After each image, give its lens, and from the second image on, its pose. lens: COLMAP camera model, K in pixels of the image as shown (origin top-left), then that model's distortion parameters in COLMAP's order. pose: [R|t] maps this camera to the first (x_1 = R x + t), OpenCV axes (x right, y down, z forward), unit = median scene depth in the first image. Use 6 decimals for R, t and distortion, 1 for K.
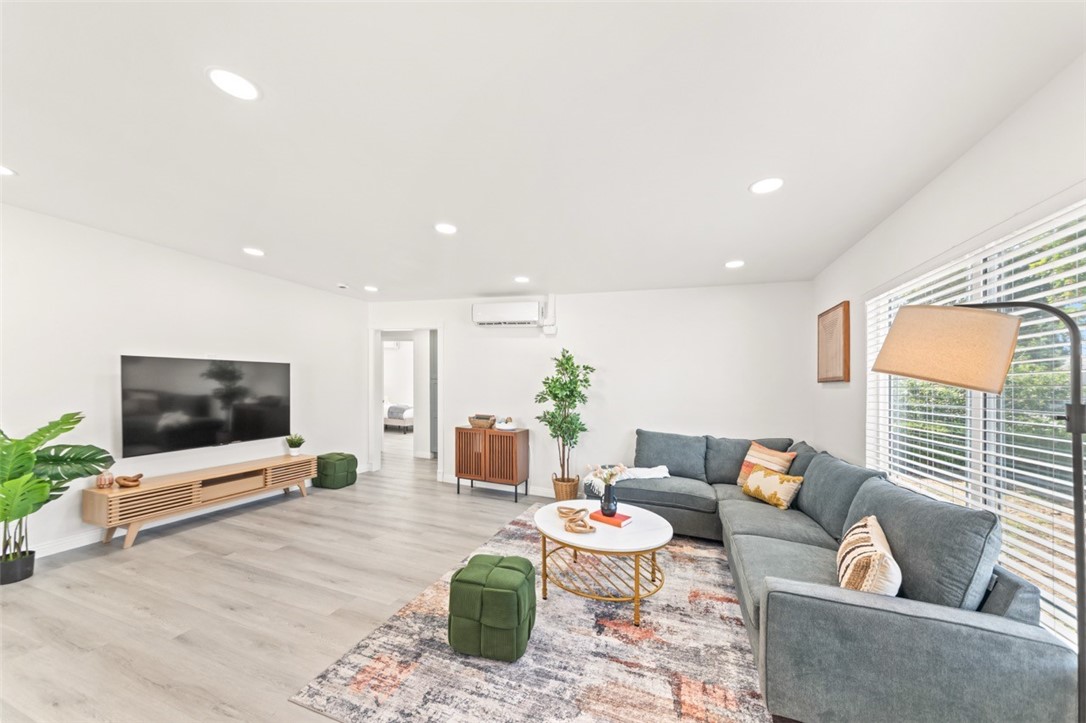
lens RADIAL K [[394.6, 0, 537.6], [0, 394.6, 388.9], [0, 0, 1]] dist [0.001750, 0.000178]
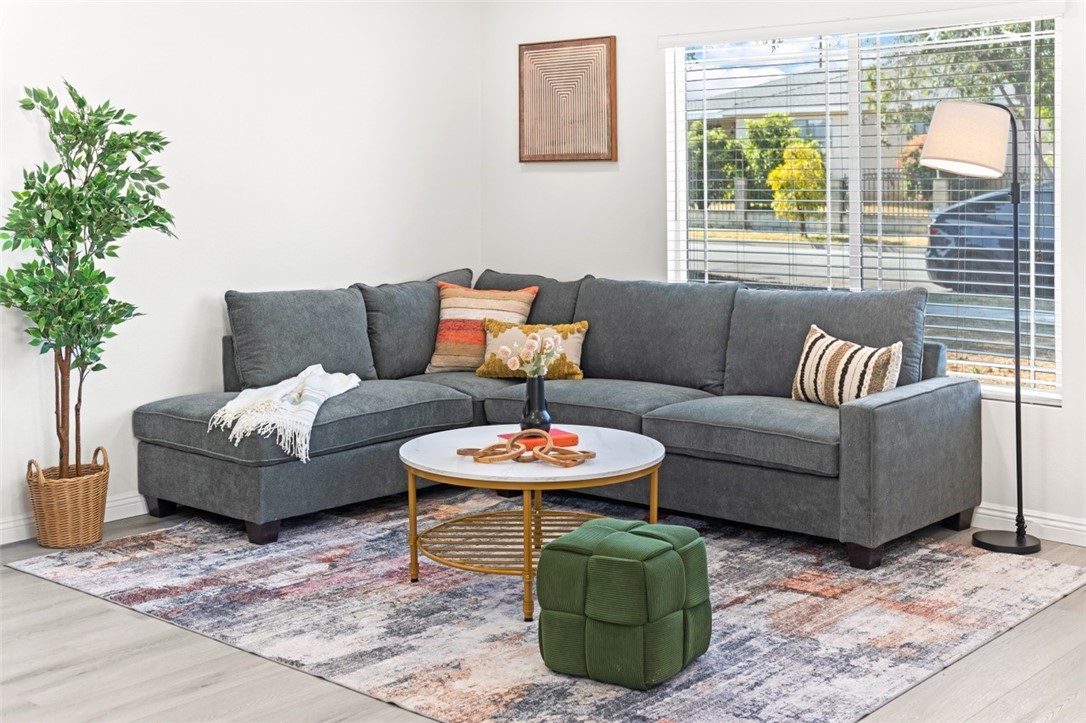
lens RADIAL K [[1388.3, 0, 562.3], [0, 1388.3, 162.1], [0, 0, 1]] dist [-0.012431, 0.000000]
pose [[0.352037, -0.030795, 0.935479, -1.002051], [0.030819, 0.999298, 0.021298, -0.050512], [-0.935479, 0.021333, 0.352739, 0.213977]]
